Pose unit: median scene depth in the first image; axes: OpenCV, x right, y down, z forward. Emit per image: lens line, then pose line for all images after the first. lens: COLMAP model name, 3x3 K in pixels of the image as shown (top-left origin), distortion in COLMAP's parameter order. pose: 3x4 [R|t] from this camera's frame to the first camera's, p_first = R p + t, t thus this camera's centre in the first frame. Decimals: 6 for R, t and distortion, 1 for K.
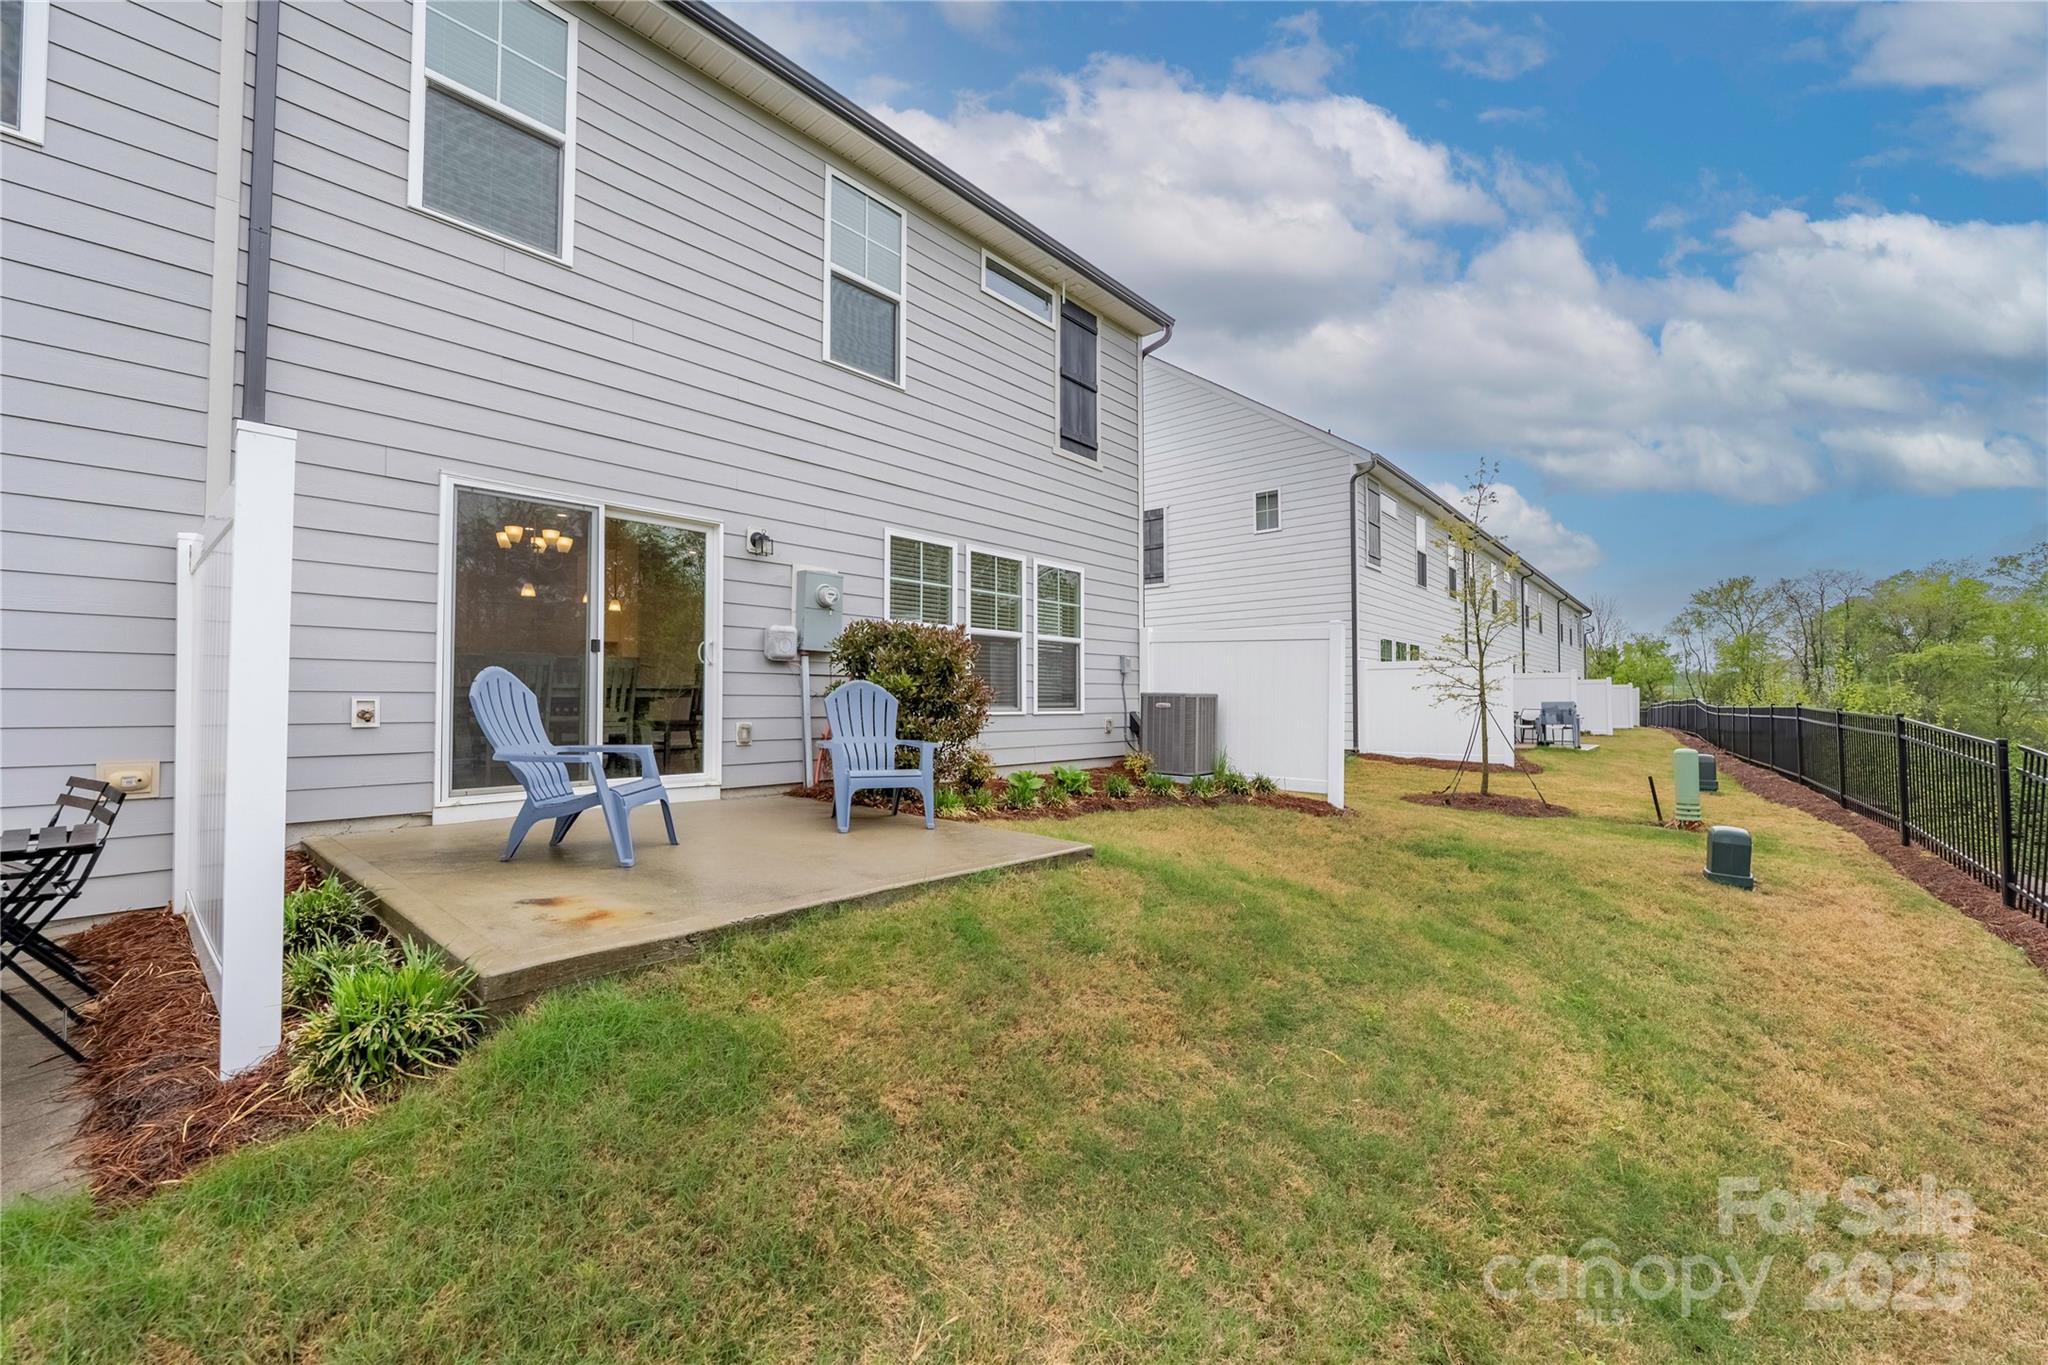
lens RADIAL K [[822.0, 0, 1024.0], [0, 822.0, 682.5], [0, 0, 1]] dist [-0.009027, 0.000373]
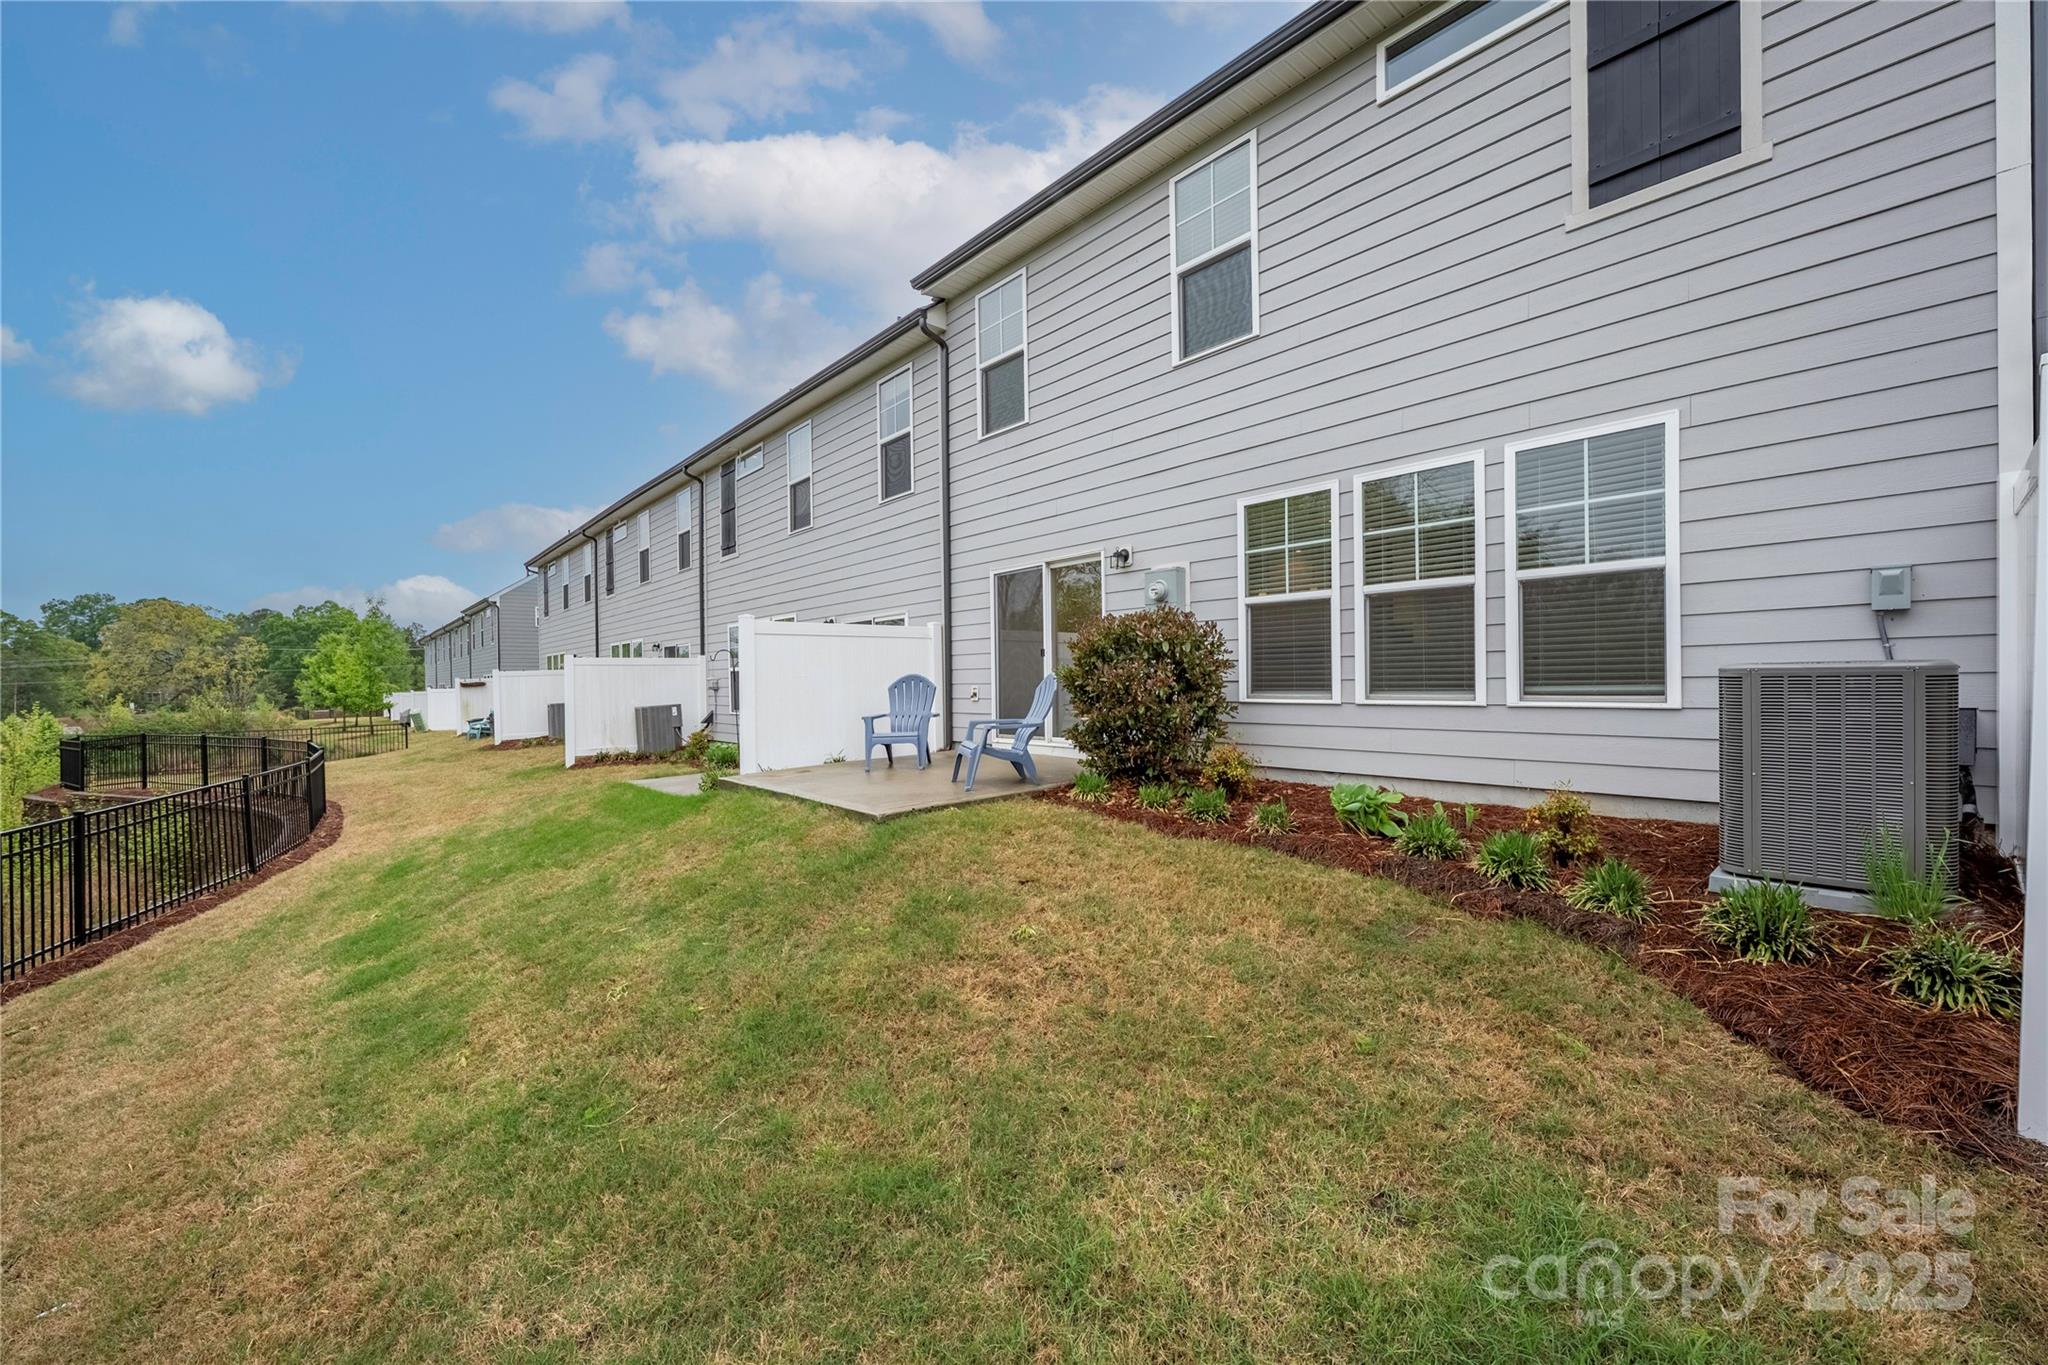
lens RADIAL K [[767.7, 0, 1024.0], [0, 767.7, 682.5], [0, 0, 1]] dist [0.000454, 0.000008]
pose [[-0.107210, 0.000050, -0.994236, 0.703037], [0.034887, 0.999384, -0.003712, 0.012598], [0.993624, -0.035084, -0.107146, 0.823382]]
